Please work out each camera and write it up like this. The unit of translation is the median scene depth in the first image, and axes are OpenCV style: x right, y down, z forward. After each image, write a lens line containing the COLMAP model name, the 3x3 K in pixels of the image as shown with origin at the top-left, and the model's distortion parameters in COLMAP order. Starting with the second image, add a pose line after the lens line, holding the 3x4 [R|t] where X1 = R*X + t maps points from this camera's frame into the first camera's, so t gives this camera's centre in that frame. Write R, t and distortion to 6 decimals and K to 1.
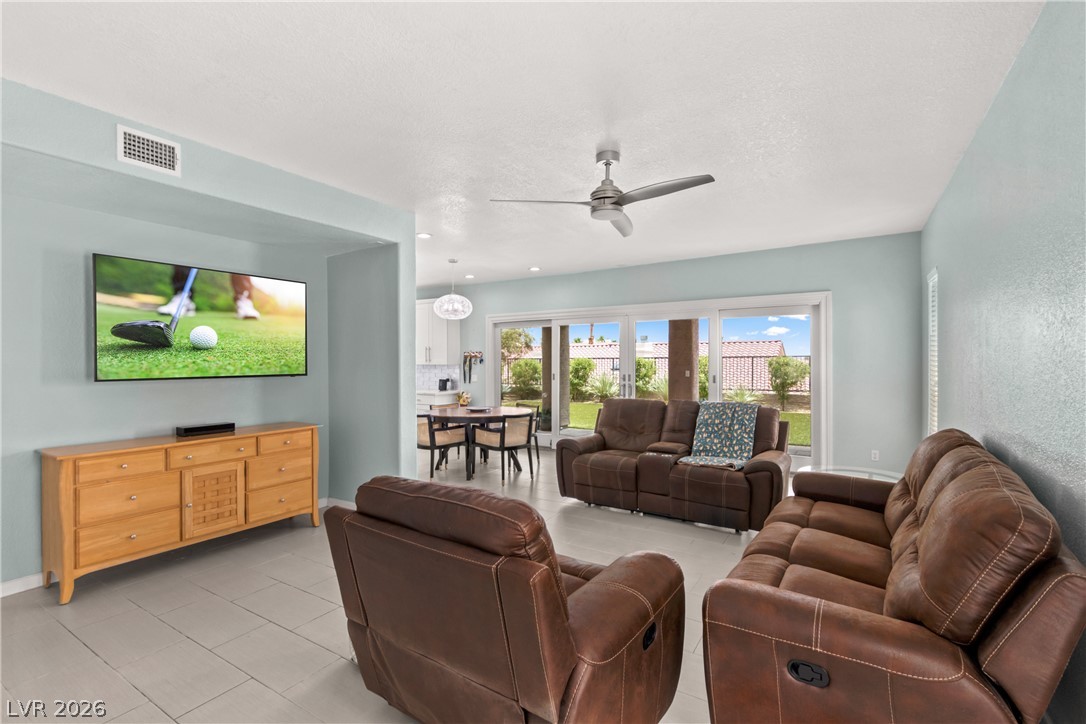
lens RADIAL K [[500.1, 0, 538.8], [0, 500.1, 361.9], [0, 0, 1]] dist [-0.000792, -0.000068]
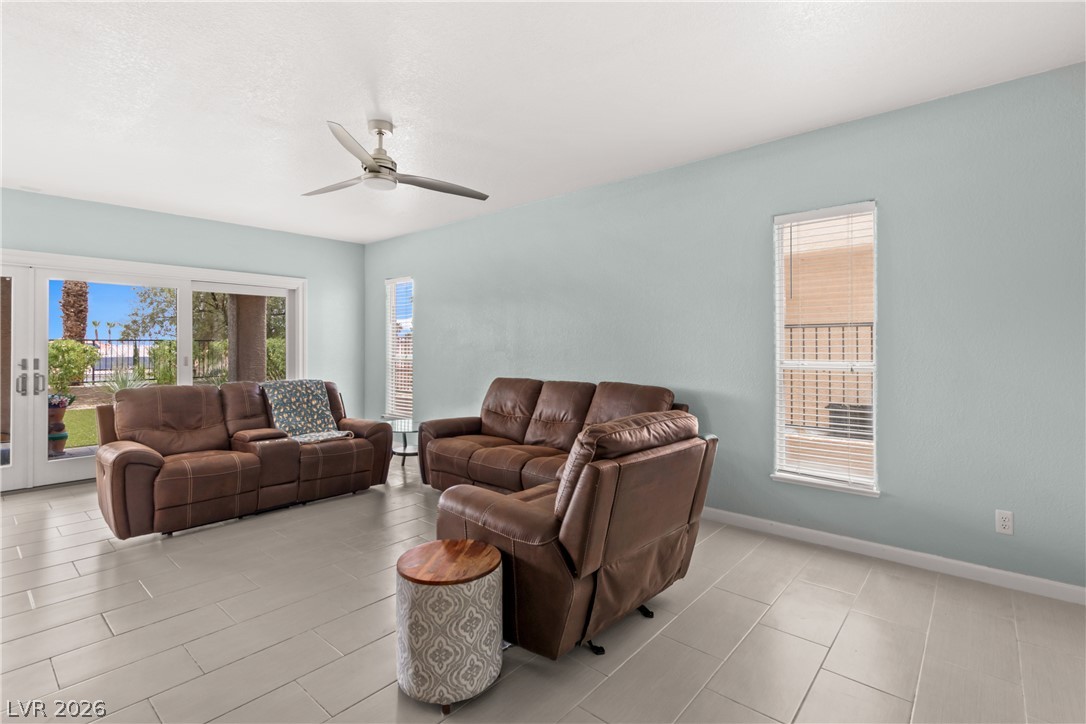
lens RADIAL K [[512.0, 0, 542.2], [0, 512.0, 343.9], [0, 0, 1]] dist [-0.000972, -0.000097]
pose [[0.144395, 0.011666, 0.989451, -0.575524], [0.003486, 0.999918, -0.012298, 0.024434], [-0.989514, 0.005225, 0.144343, 0.380382]]
